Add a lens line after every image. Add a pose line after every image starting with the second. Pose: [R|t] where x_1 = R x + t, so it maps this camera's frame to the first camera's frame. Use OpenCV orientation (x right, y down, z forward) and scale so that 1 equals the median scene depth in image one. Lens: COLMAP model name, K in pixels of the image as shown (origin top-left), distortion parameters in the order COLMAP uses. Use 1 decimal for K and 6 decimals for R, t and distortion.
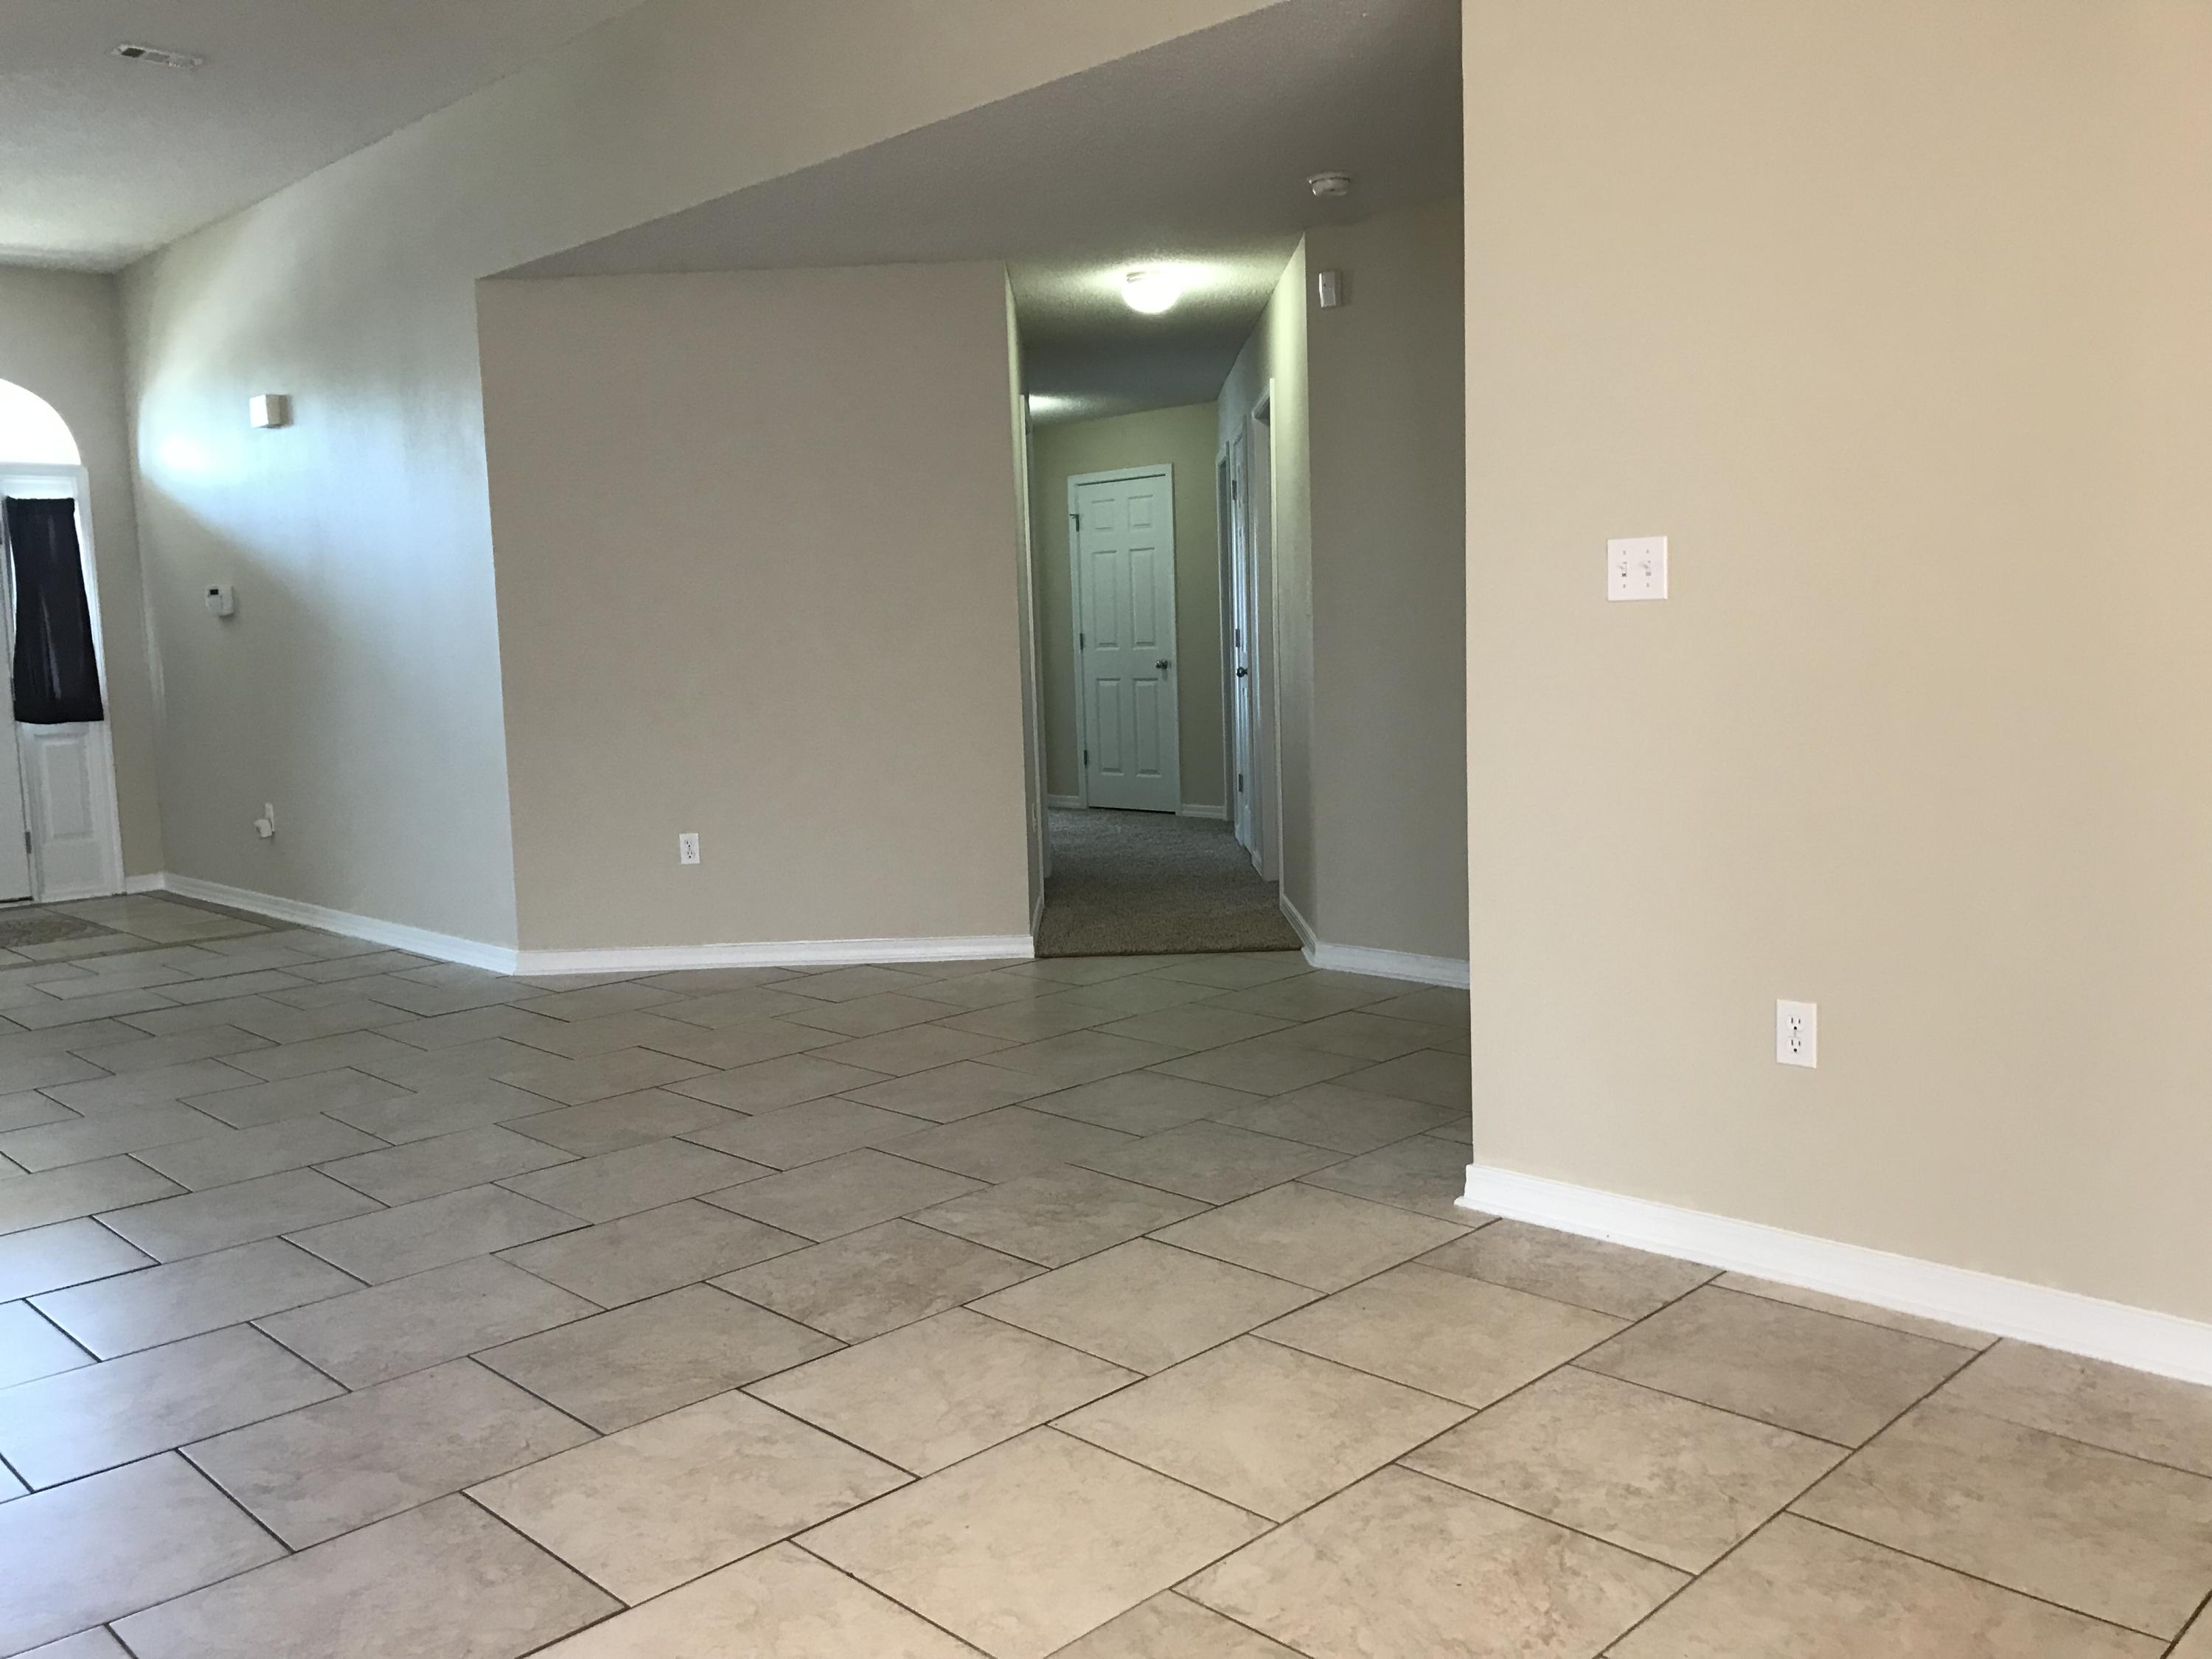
lens RADIAL K [[1803.8, 0, 1106.0], [0, 1803.8, 829.5], [0, 0, 1]] dist [0.114890, -0.198047]
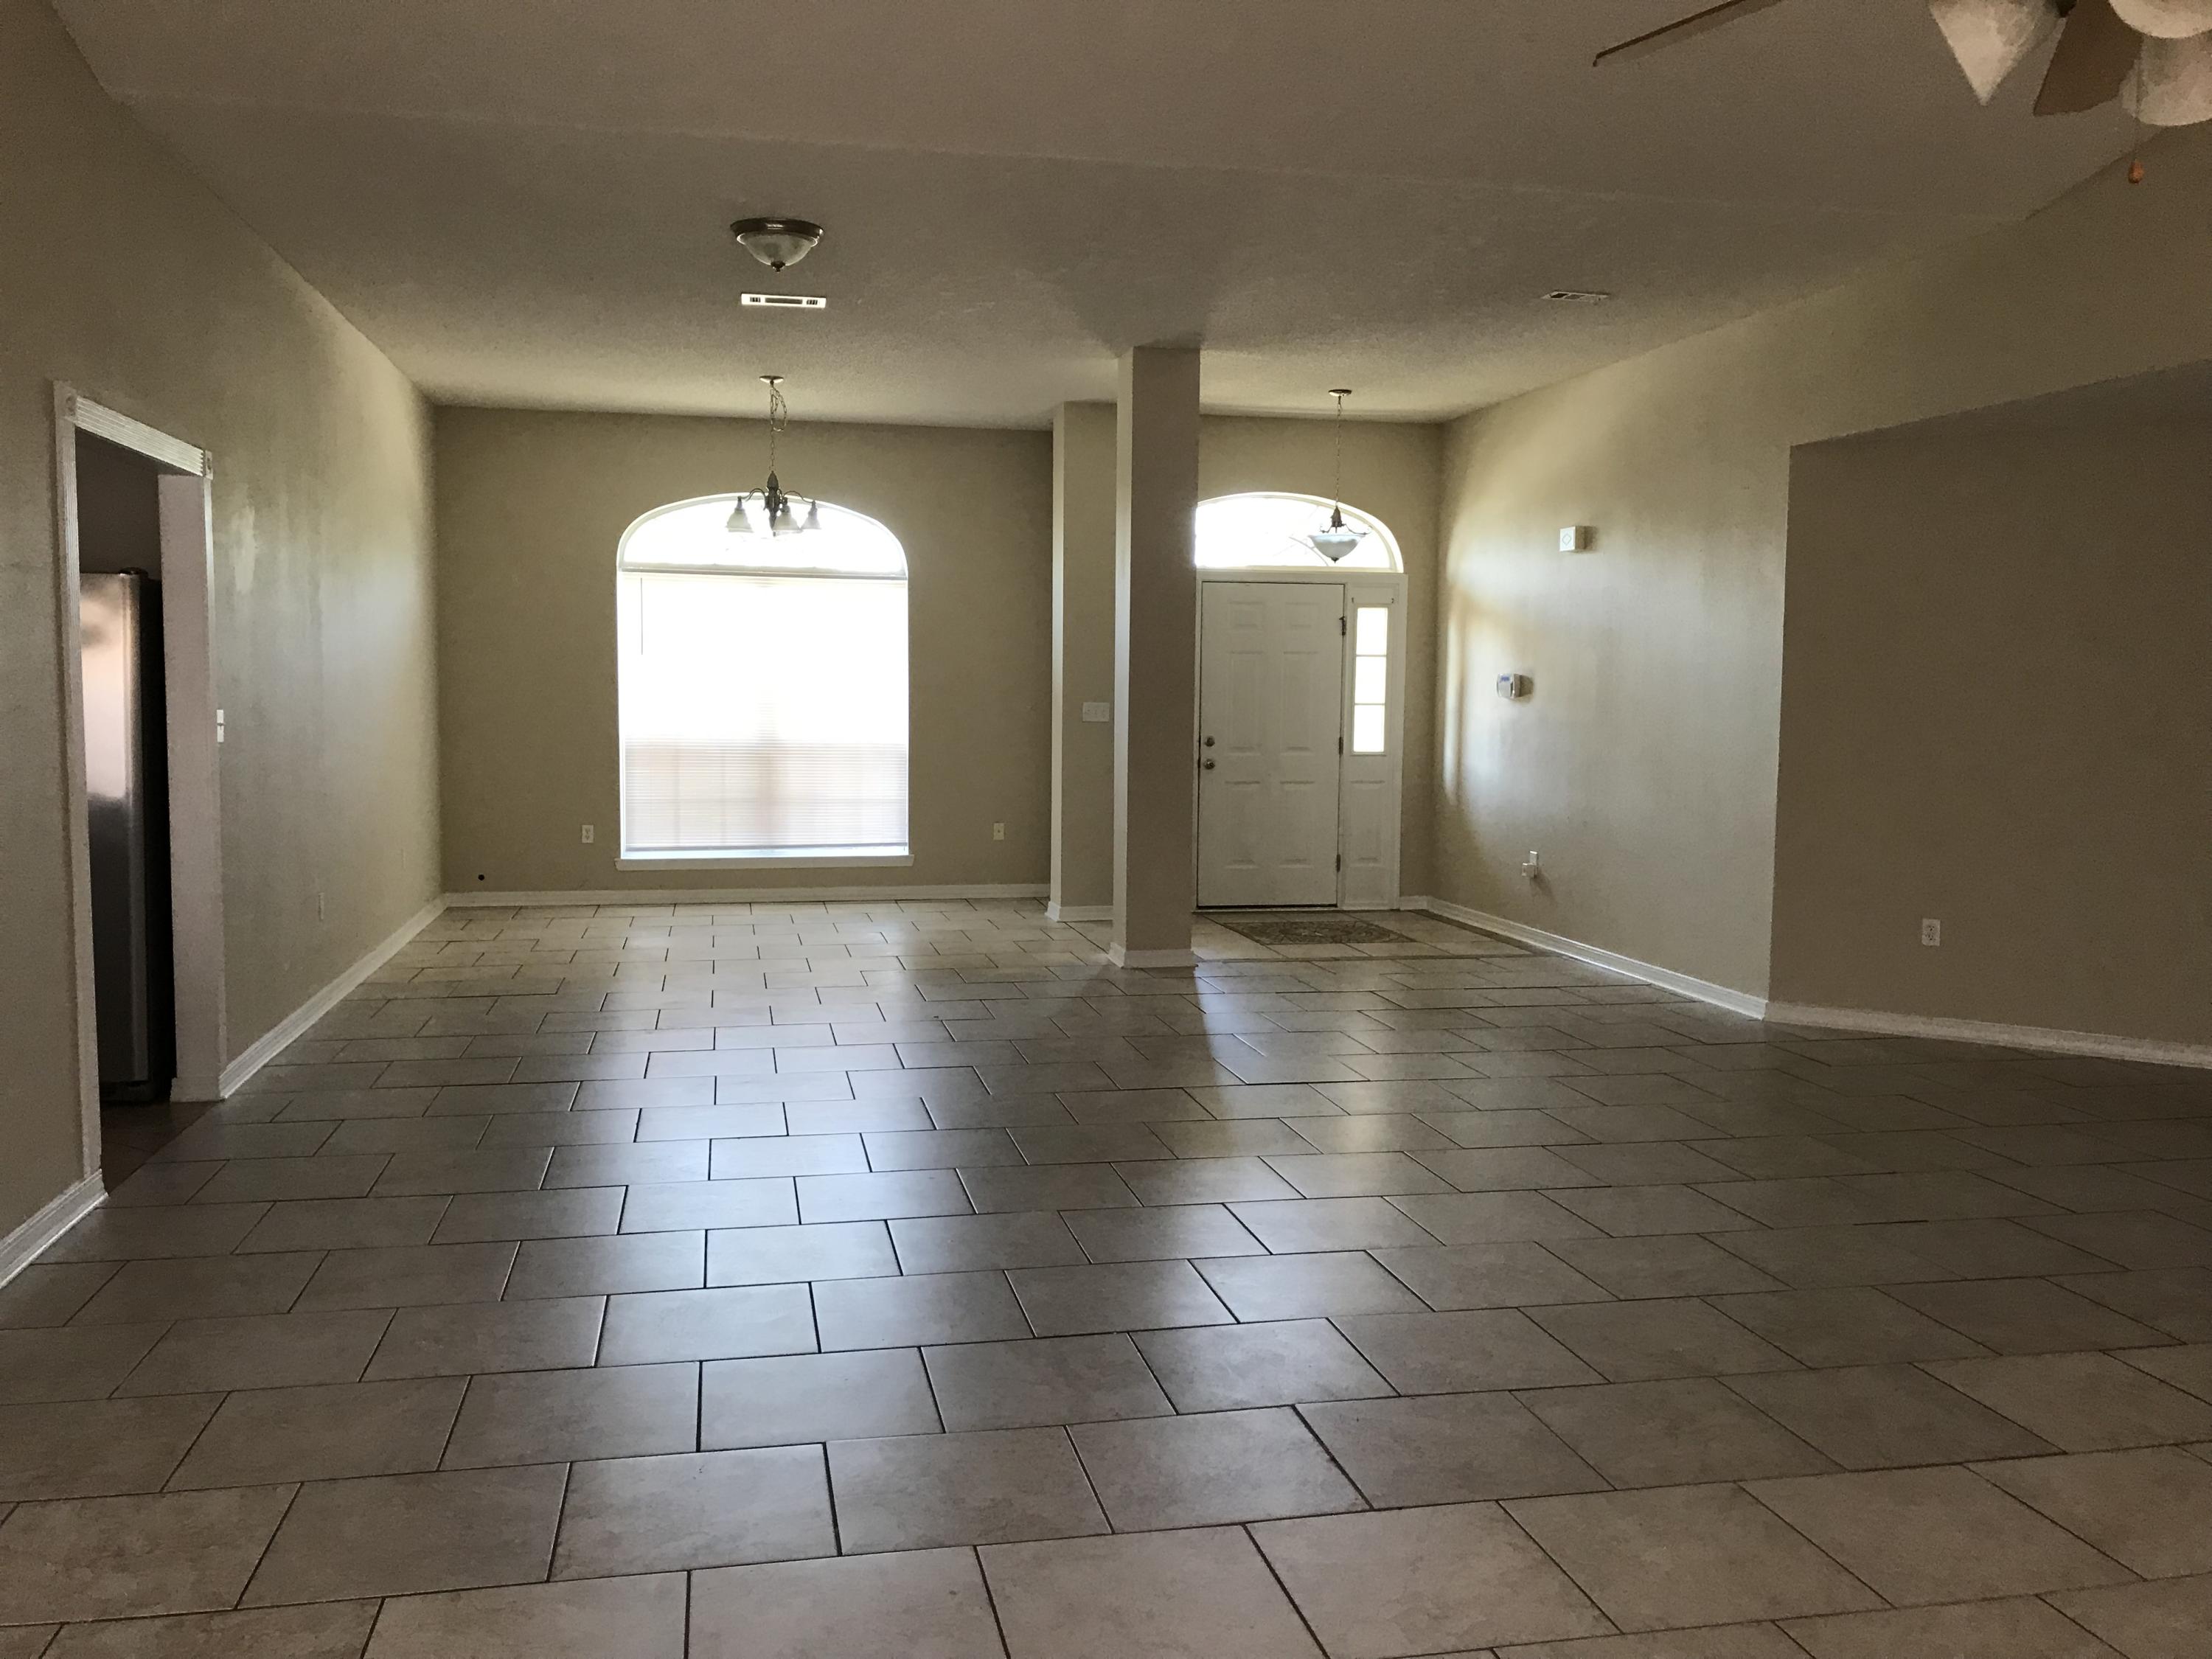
lens RADIAL K [[1822.0, 0, 1106.0], [0, 1822.0, 829.5], [0, 0, 1]] dist [0.008306, 0.008709]
pose [[0.839308, 0.085193, -0.536939, -0.052895], [-0.098267, 0.995151, 0.004290, -0.007759], [0.534701, 0.049162, 0.843610, -0.254608]]
